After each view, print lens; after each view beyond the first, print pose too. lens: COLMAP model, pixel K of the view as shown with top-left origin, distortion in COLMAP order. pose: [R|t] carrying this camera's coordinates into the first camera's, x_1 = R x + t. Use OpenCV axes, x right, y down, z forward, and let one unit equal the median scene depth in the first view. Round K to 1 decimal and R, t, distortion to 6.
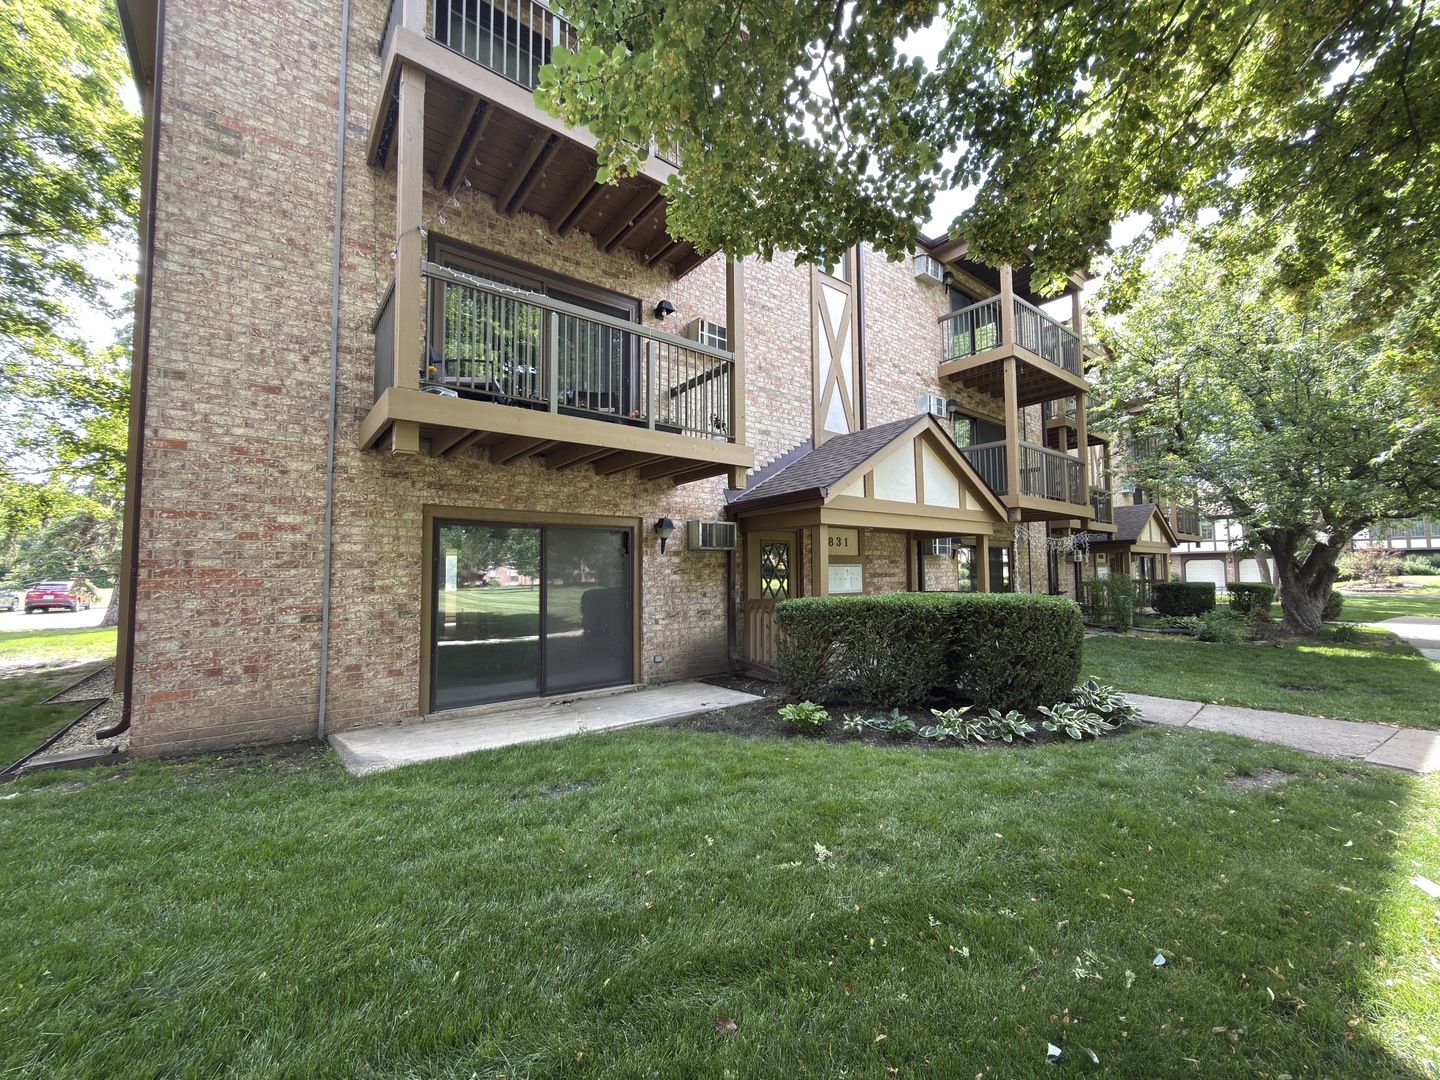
lens RADIAL K [[573.3, 0, 721.5], [0, 573.3, 539.4], [0, 0, 1]] dist [0.002290, -0.000587]
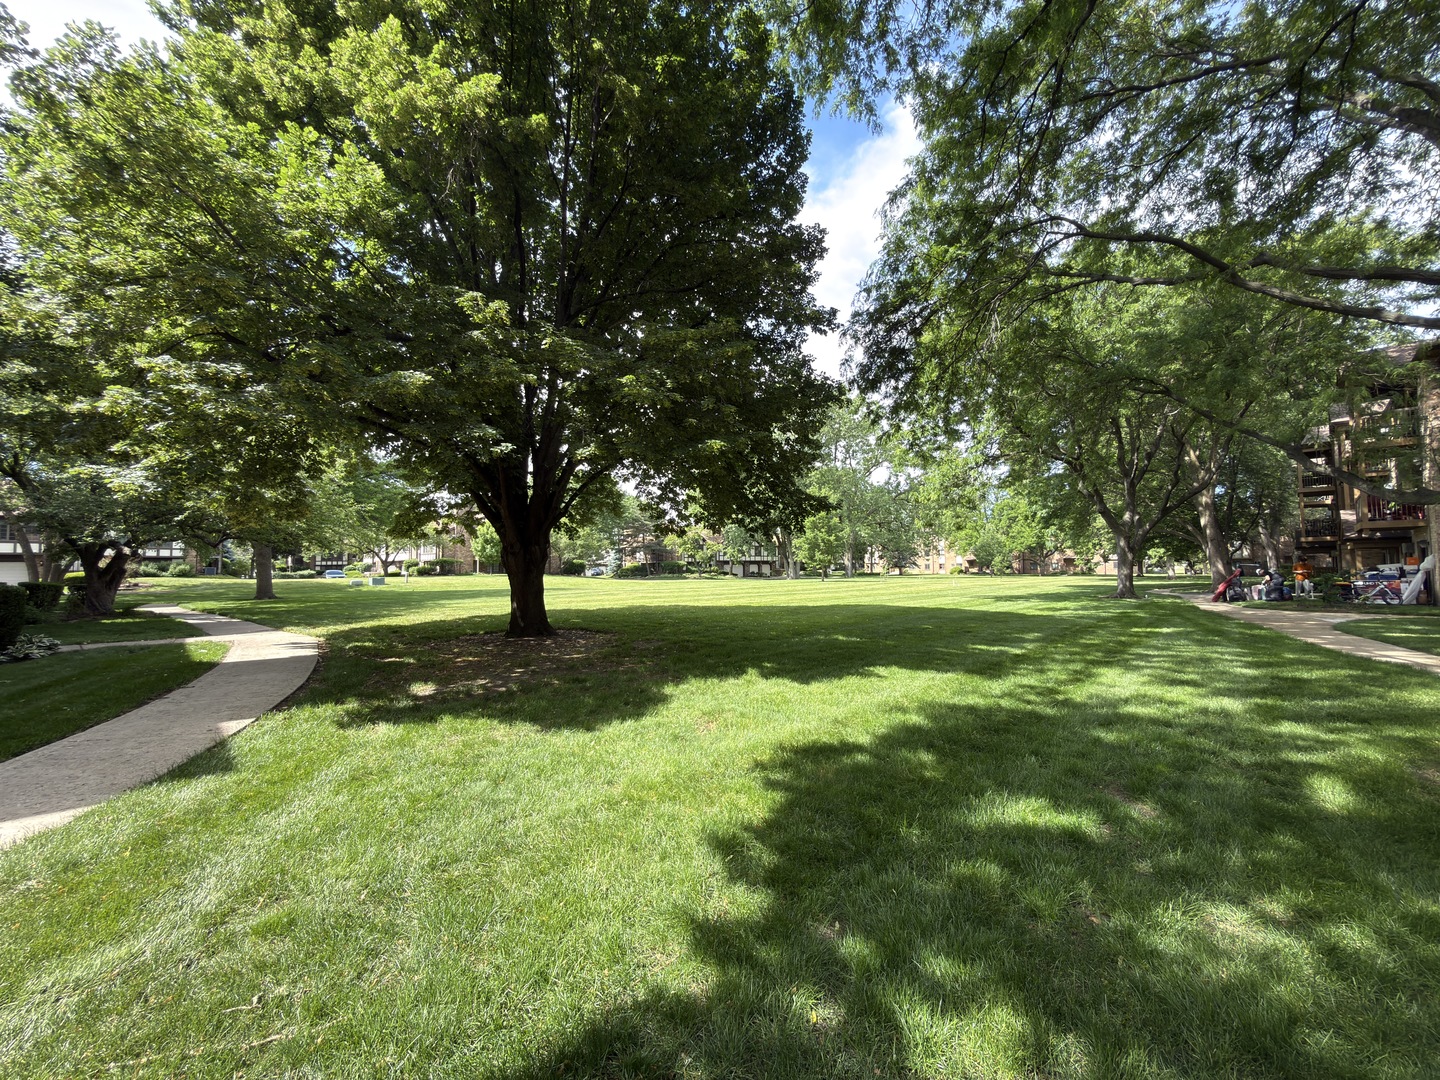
lens RADIAL K [[573.3, 0, 720.8], [0, 573.3, 539.7], [0, 0, 1]] dist [0.002290, -0.000587]
pose [[-0.107007, 0.059000, 0.992506, -1.000525], [-0.052182, 0.996529, -0.064865, -0.022337], [-0.992888, -0.058732, -0.103557, -0.663636]]
